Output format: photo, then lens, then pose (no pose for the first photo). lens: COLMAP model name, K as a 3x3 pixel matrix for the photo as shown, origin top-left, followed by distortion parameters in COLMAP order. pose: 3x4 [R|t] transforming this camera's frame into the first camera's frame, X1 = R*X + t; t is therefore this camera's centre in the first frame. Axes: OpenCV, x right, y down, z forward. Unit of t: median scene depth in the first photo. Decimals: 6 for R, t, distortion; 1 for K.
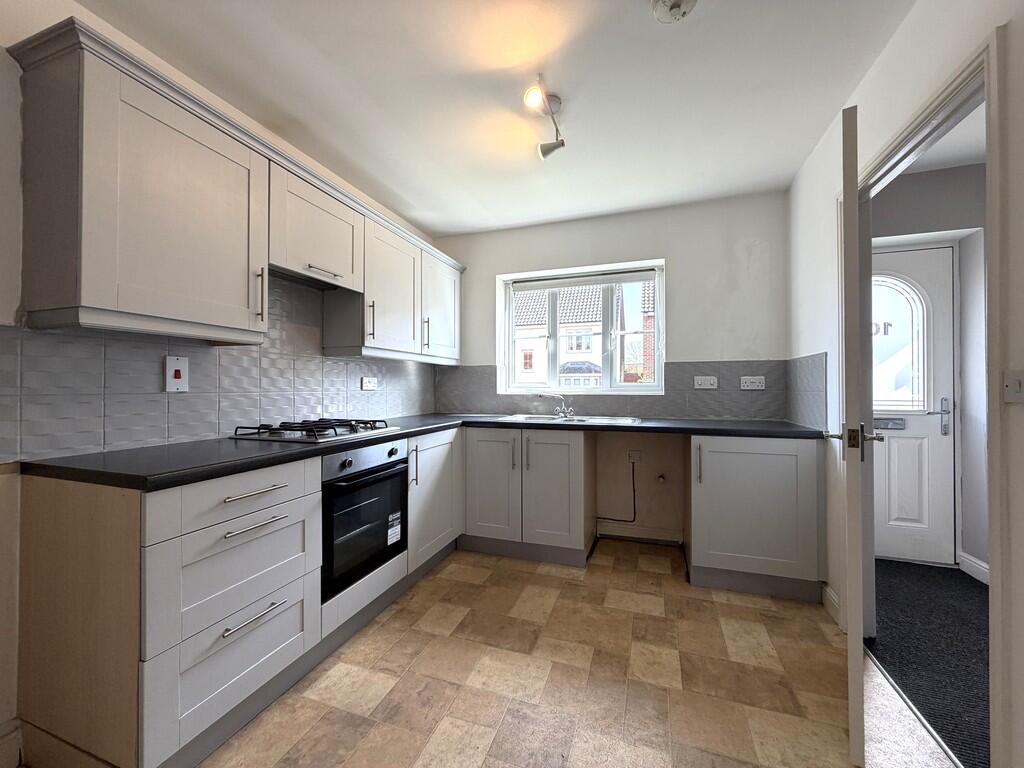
lens RADIAL K [[406.6, 0, 512.0], [0, 406.6, 384.0], [0, 0, 1]] dist [0.002389, 0.000104]
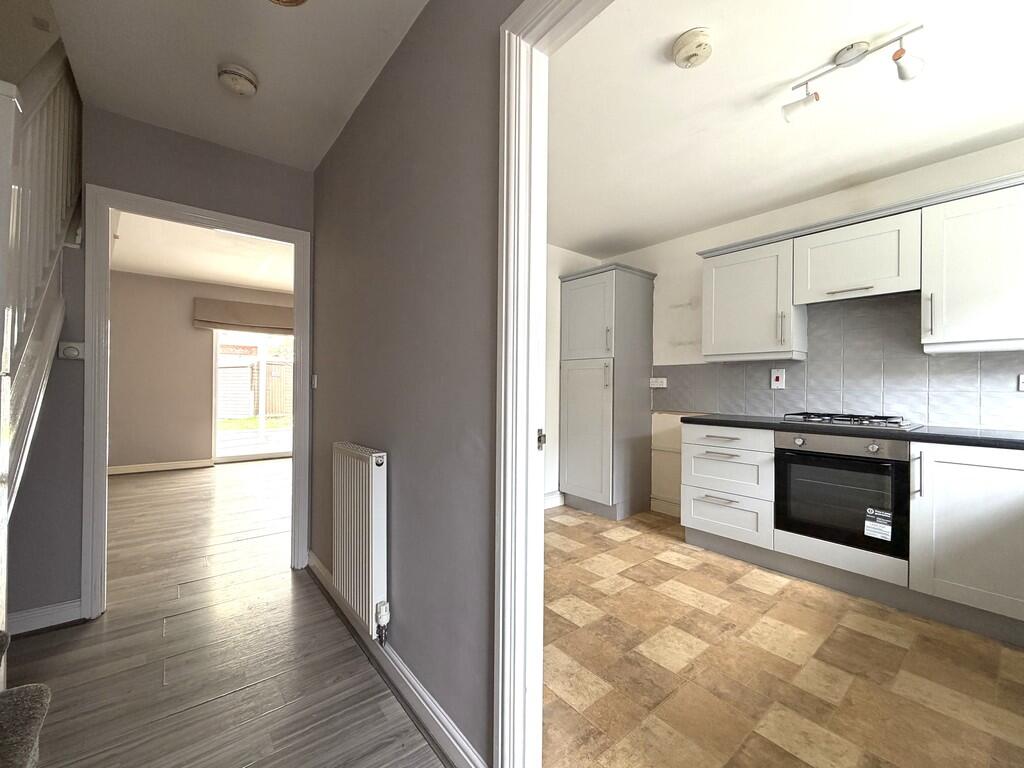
lens RADIAL K [[412.9, 0, 506.0], [0, 412.9, 386.4], [0, 0, 1]] dist [-0.001731, -0.000250]
pose [[-0.533671, -0.003564, -0.845685, 1.254031], [-0.002837, 0.999993, -0.002424, 0.016162], [0.845688, 0.001105, -0.533677, 0.882609]]
